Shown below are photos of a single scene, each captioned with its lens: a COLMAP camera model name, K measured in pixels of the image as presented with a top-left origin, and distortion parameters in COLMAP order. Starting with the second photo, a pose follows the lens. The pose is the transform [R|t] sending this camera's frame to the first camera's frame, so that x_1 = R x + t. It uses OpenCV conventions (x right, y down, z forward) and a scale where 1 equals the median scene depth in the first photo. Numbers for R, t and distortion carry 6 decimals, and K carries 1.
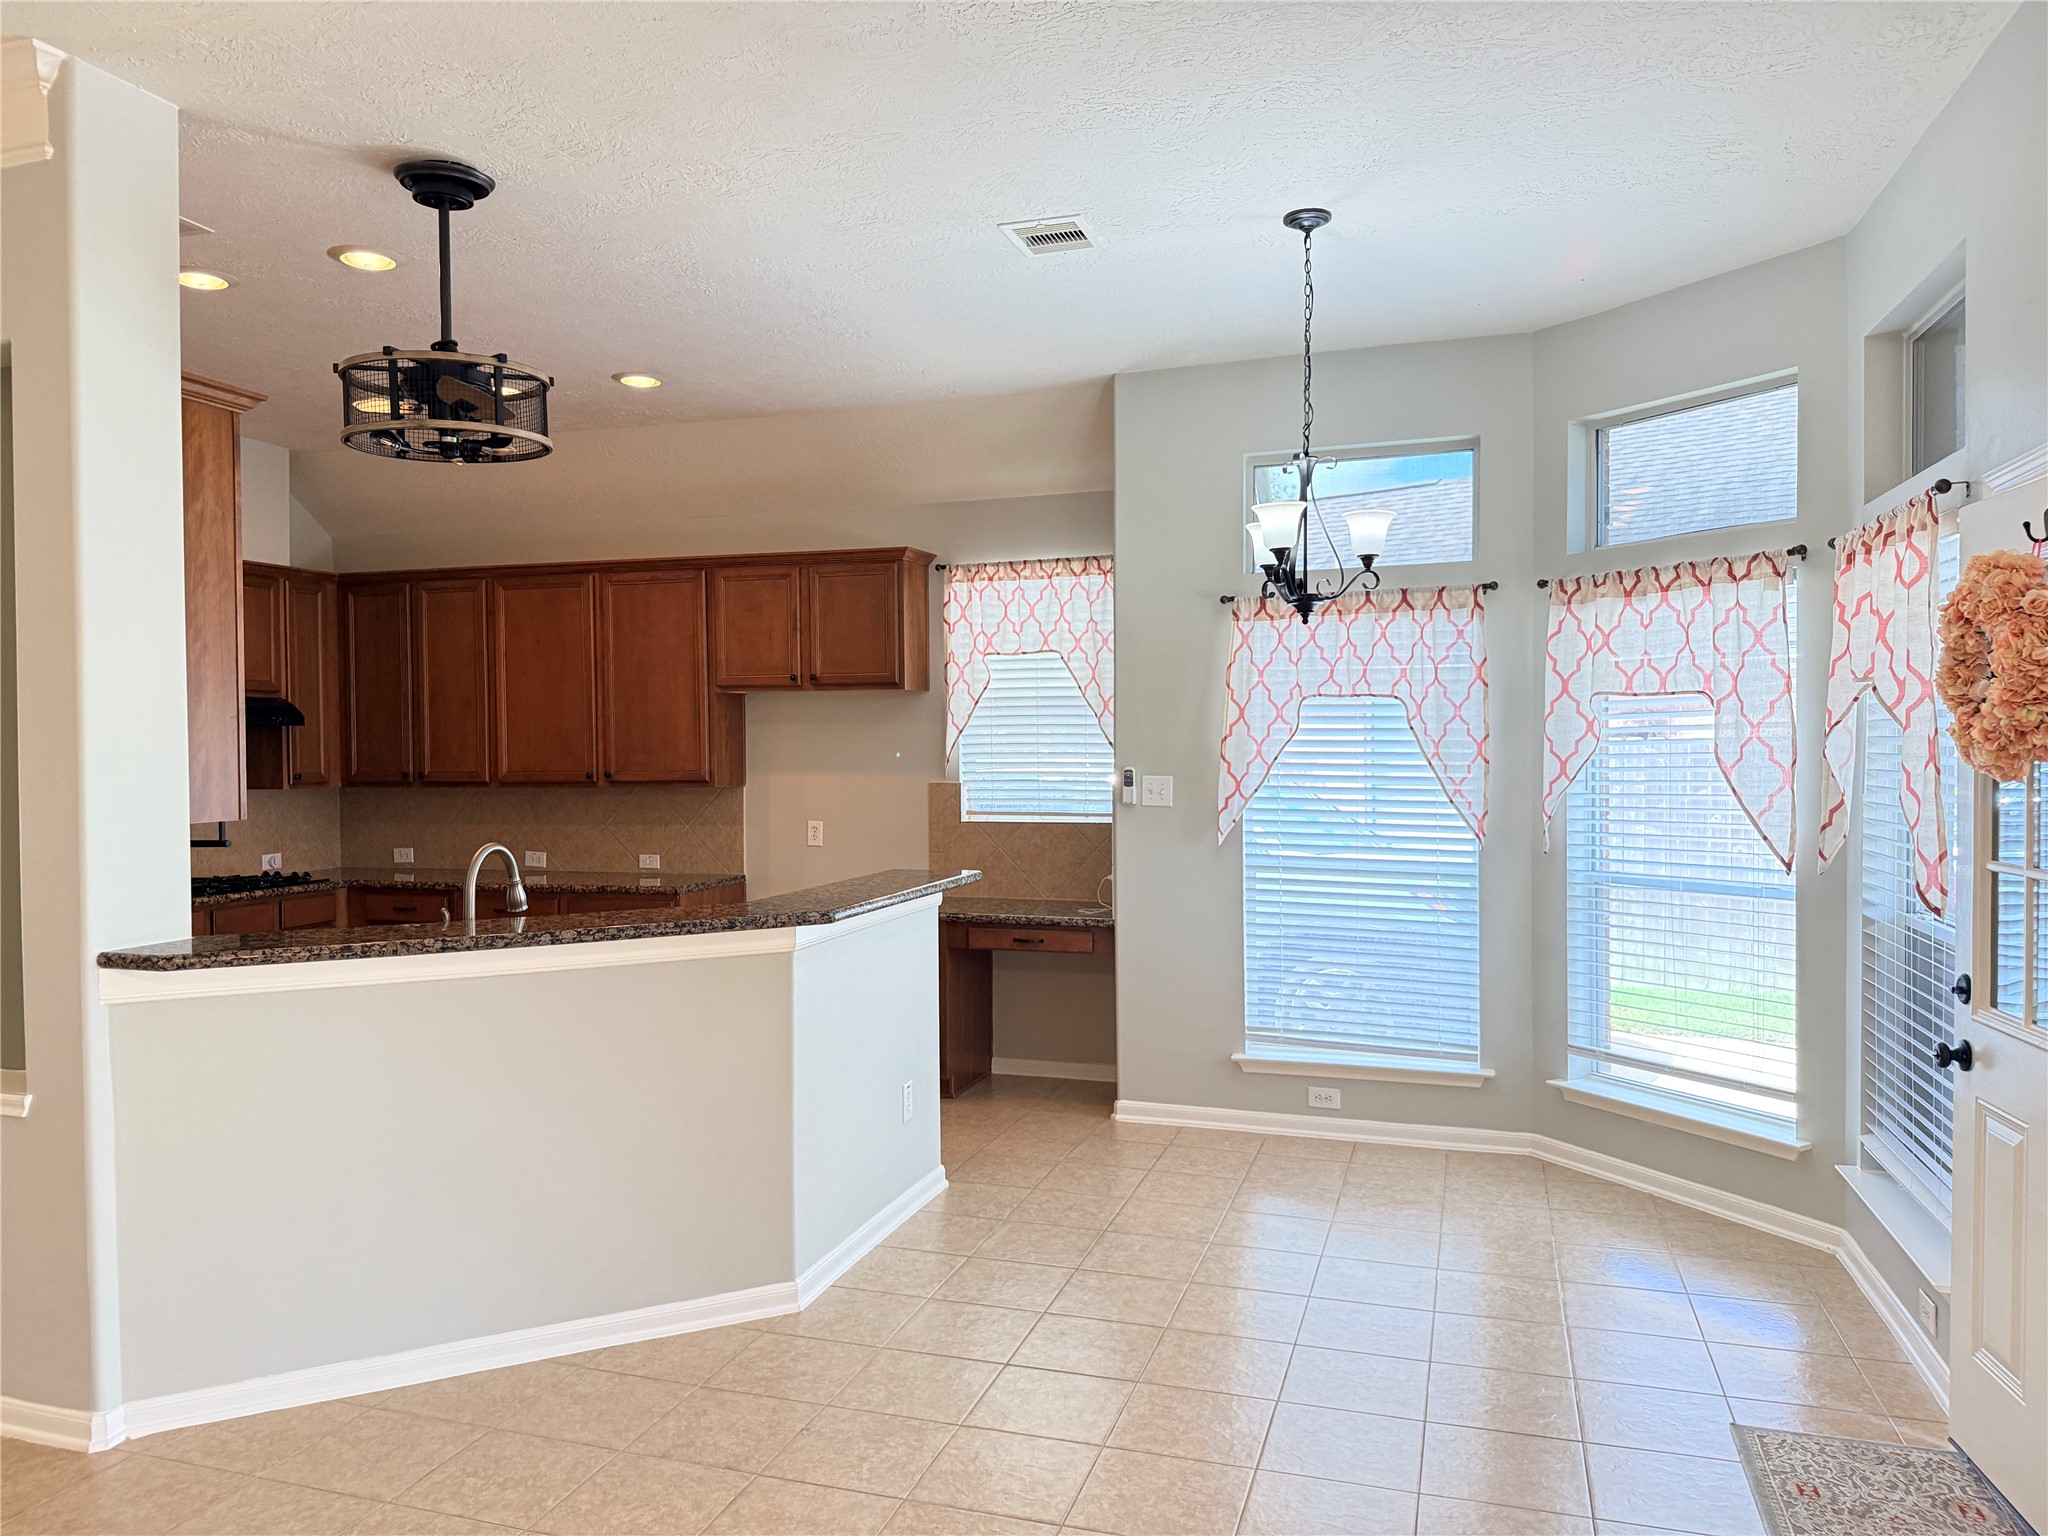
lens RADIAL K [[1437.0, 0, 1010.8], [0, 1437.0, 769.6], [0, 0, 1]] dist [0.068576, -0.084884]
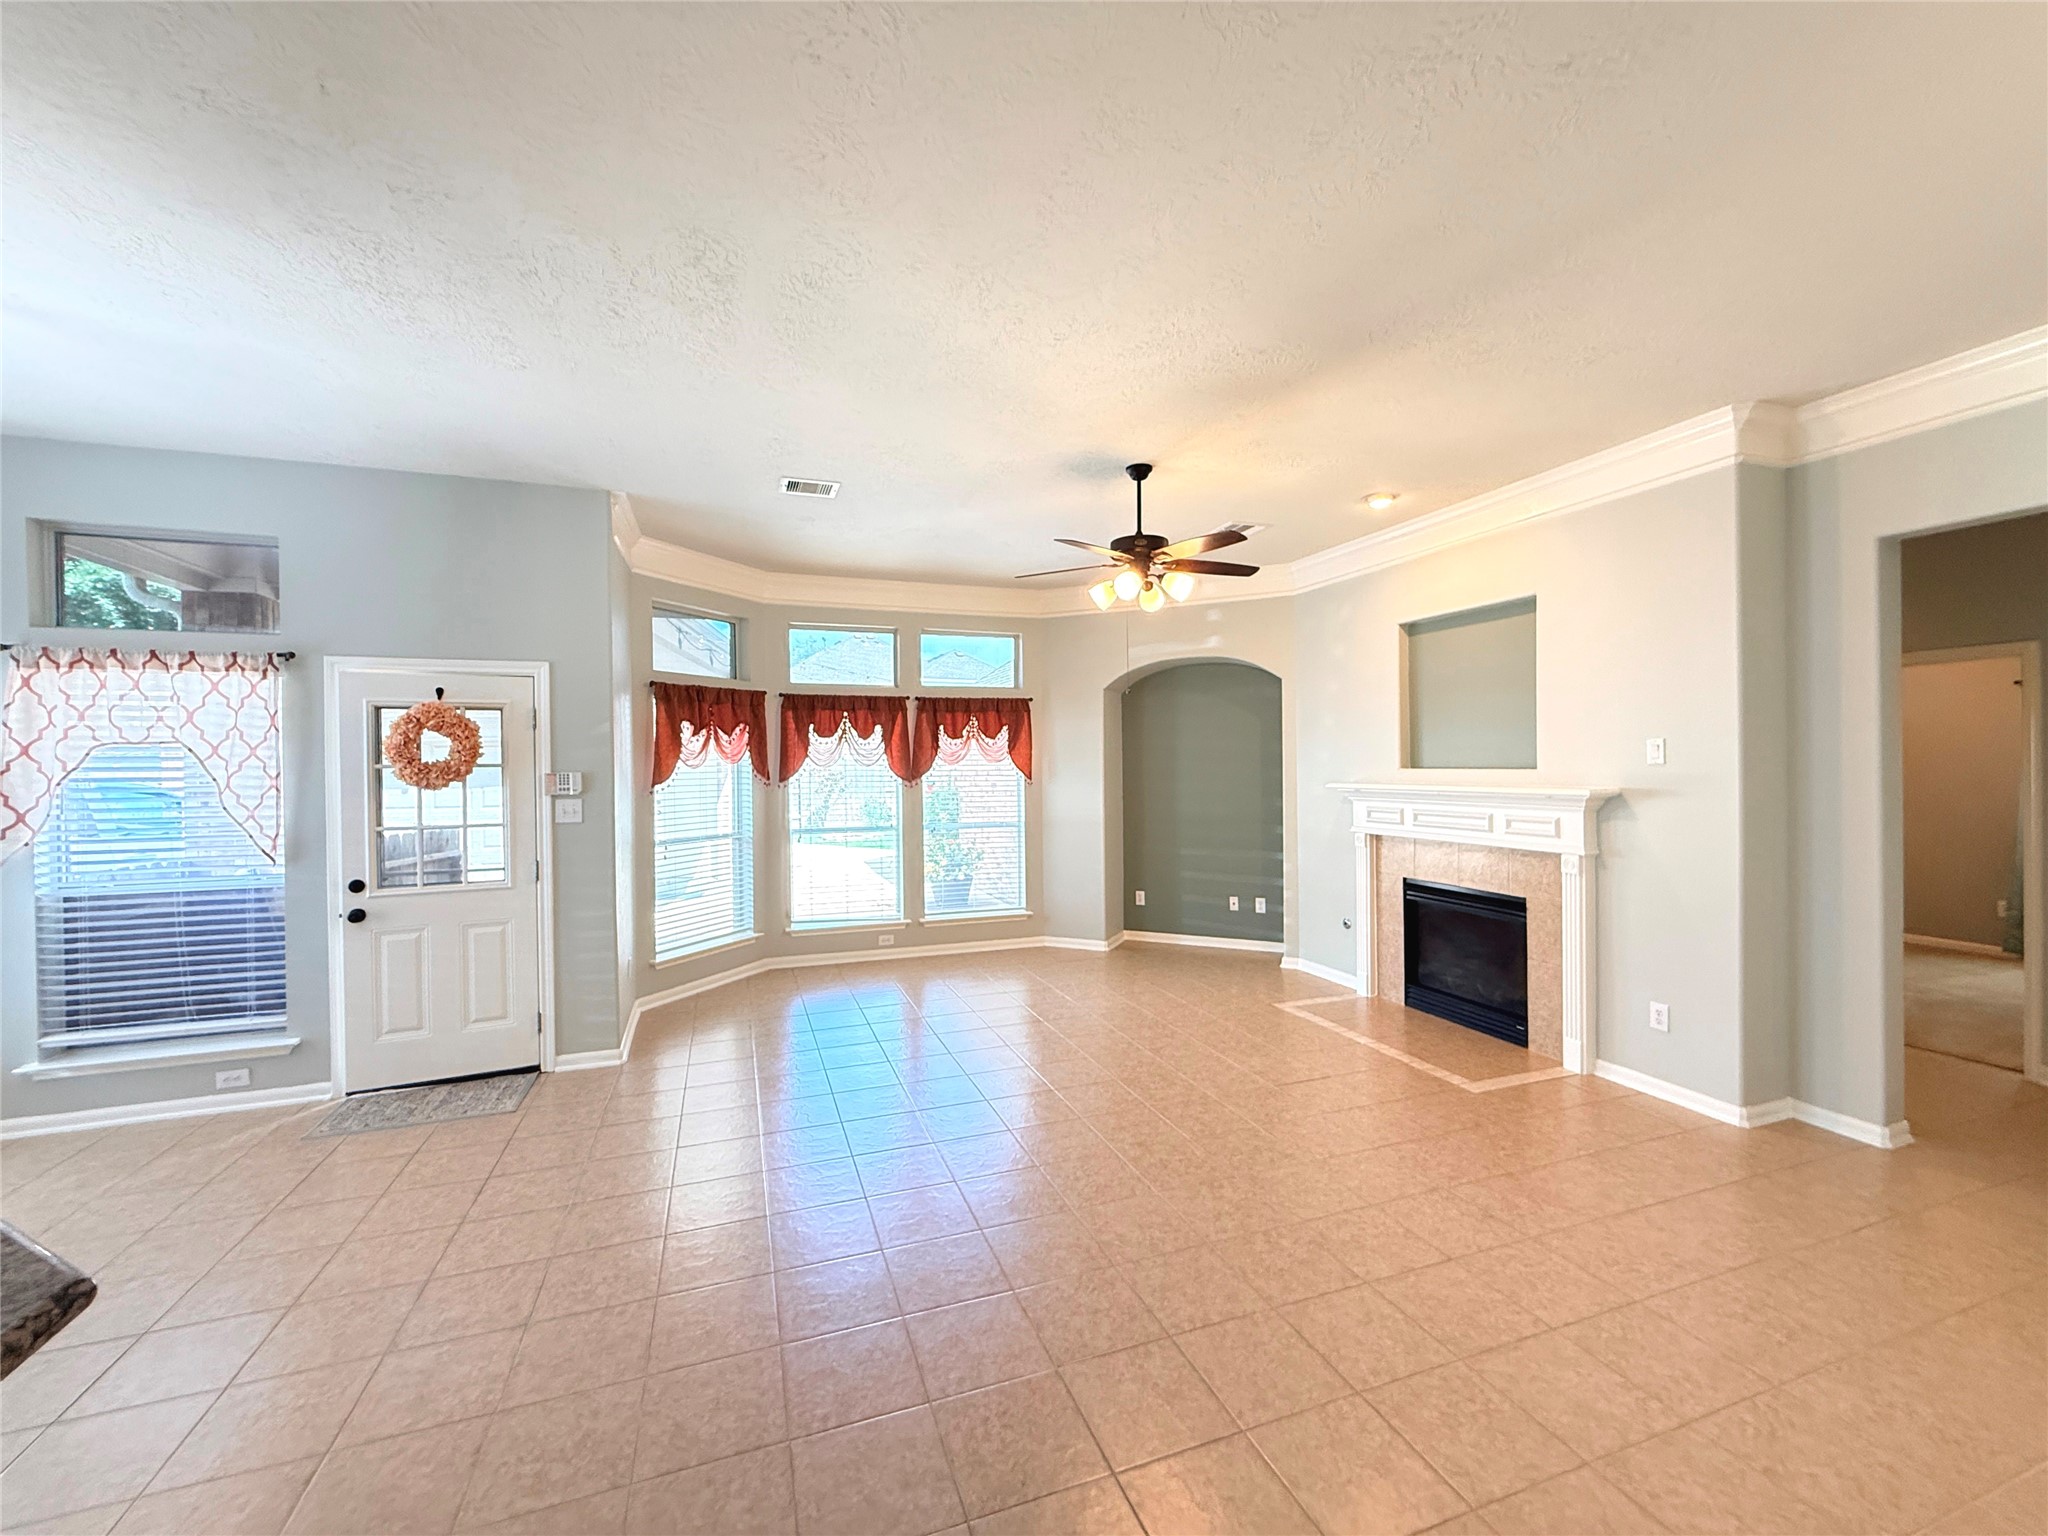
lens RADIAL K [[821.2, 0, 1015.6], [0, 821.2, 766.1], [0, 0, 1]] dist [-0.000163, 0.000134]
pose [[-0.604348, 0.007436, 0.796685, -0.517202], [0.027991, 0.999537, 0.011903, -0.012627], [-0.796228, 0.029494, -0.604277, 0.502180]]
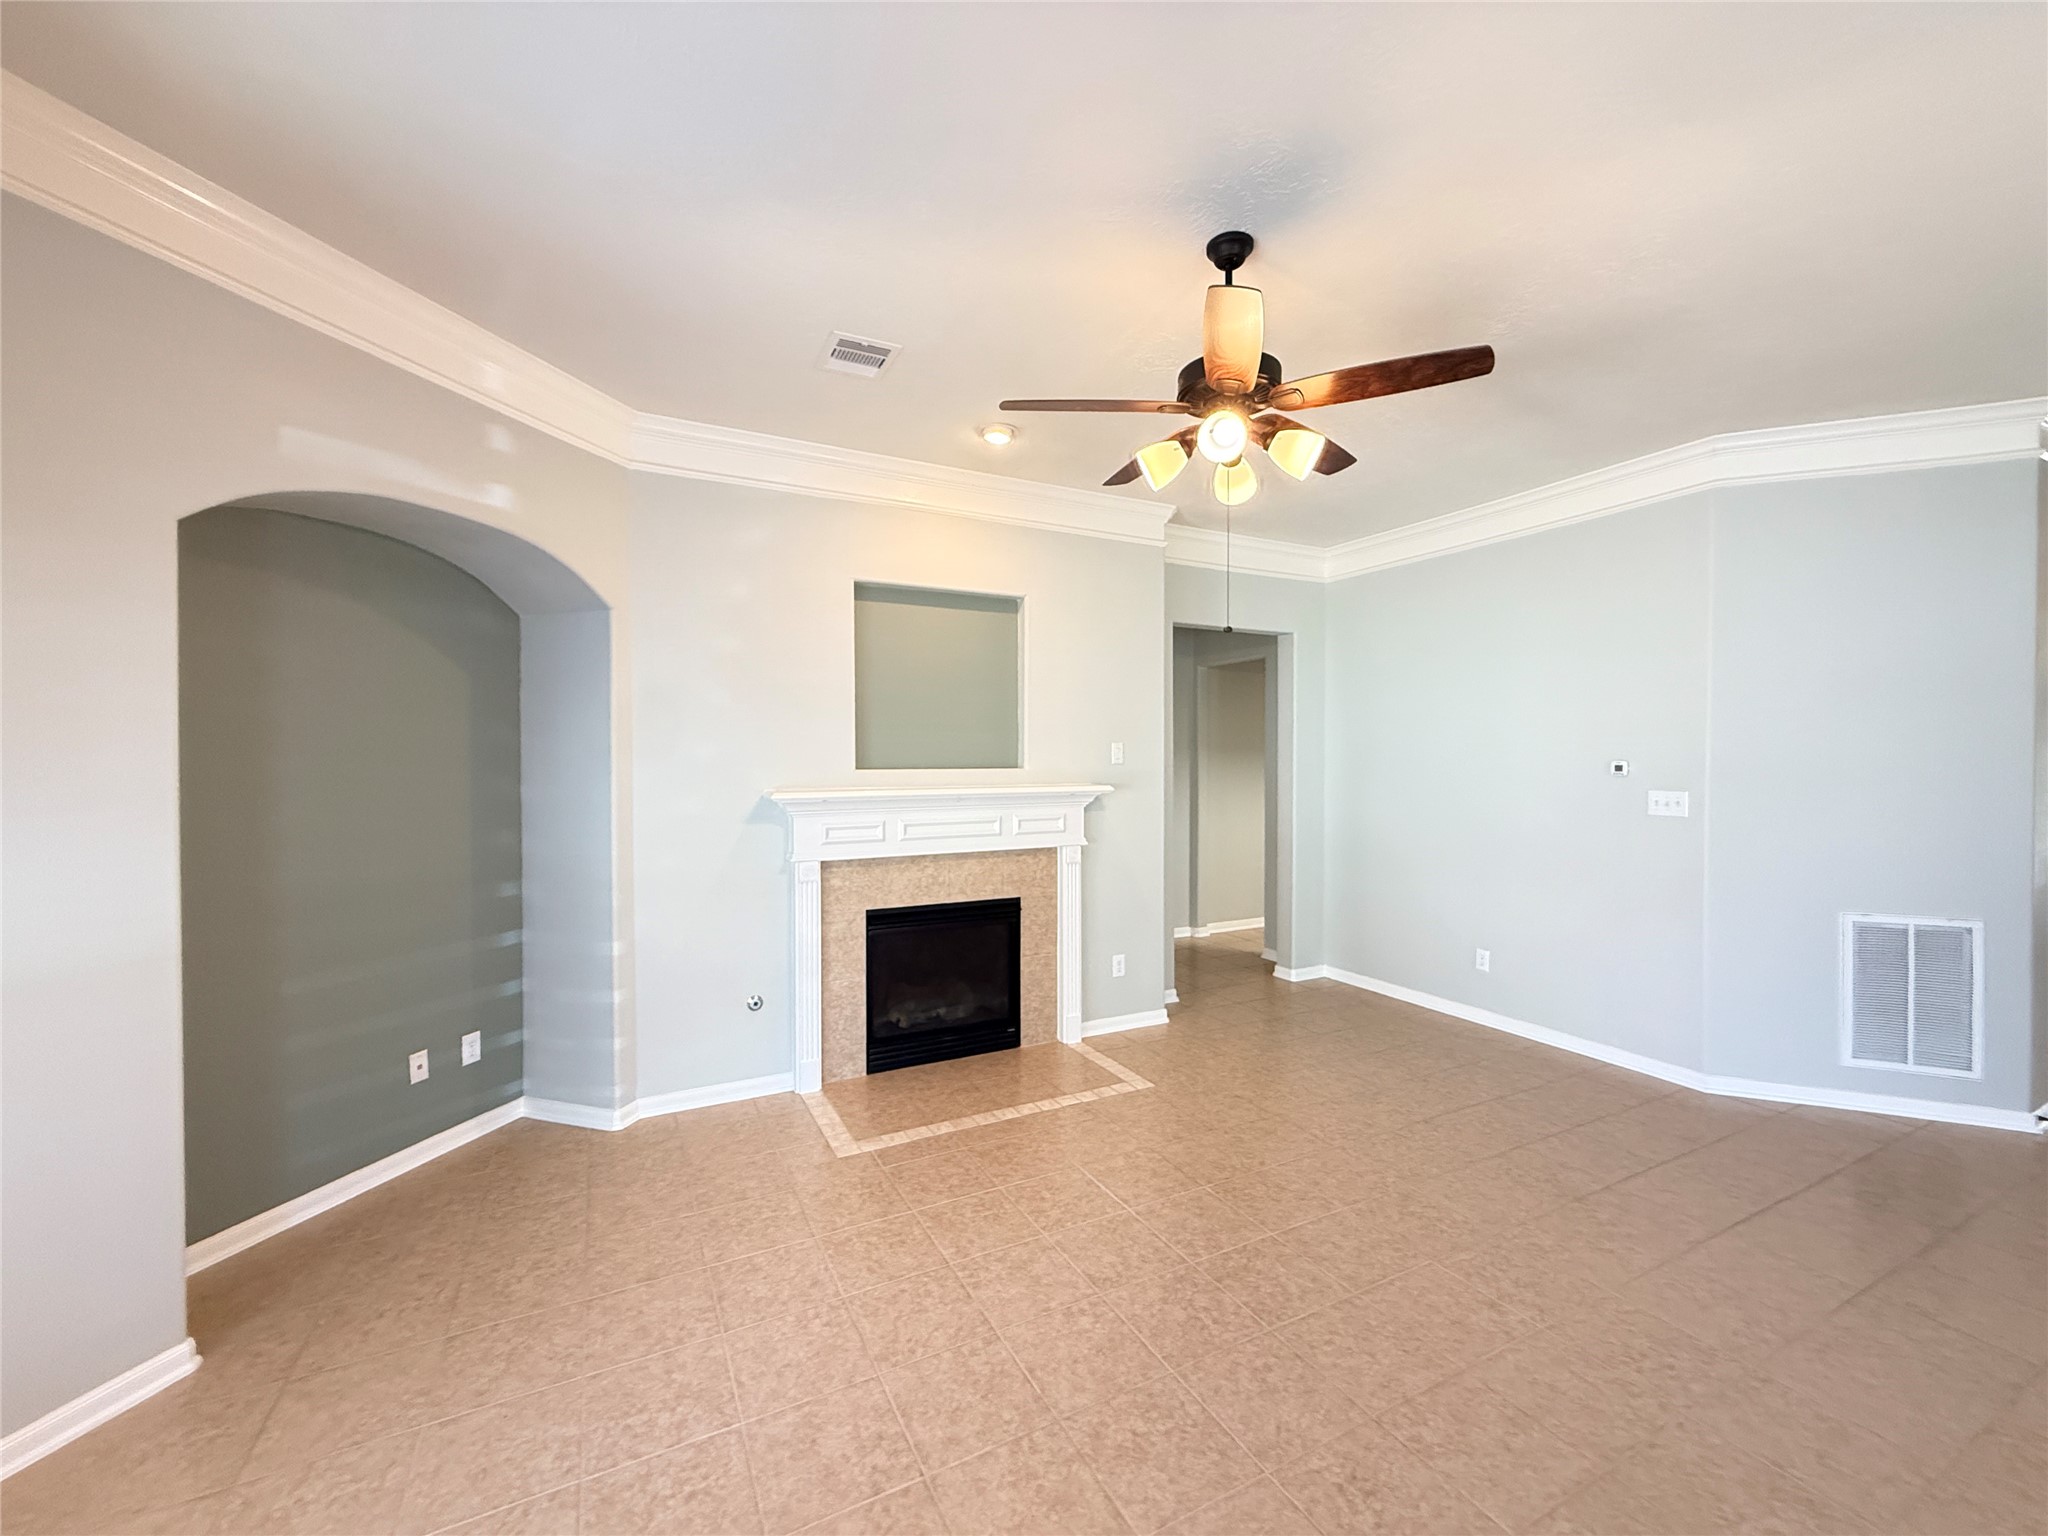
lens RADIAL K [[821.2, 0, 1020.1], [0, 821.2, 762.5], [0, 0, 1]] dist [-0.000163, 0.000134]
pose [[-0.707330, 0.009564, -0.706819, 0.342766], [-0.010591, 0.999653, 0.024125, -0.011267], [0.706804, 0.024551, -0.706983, 0.204607]]
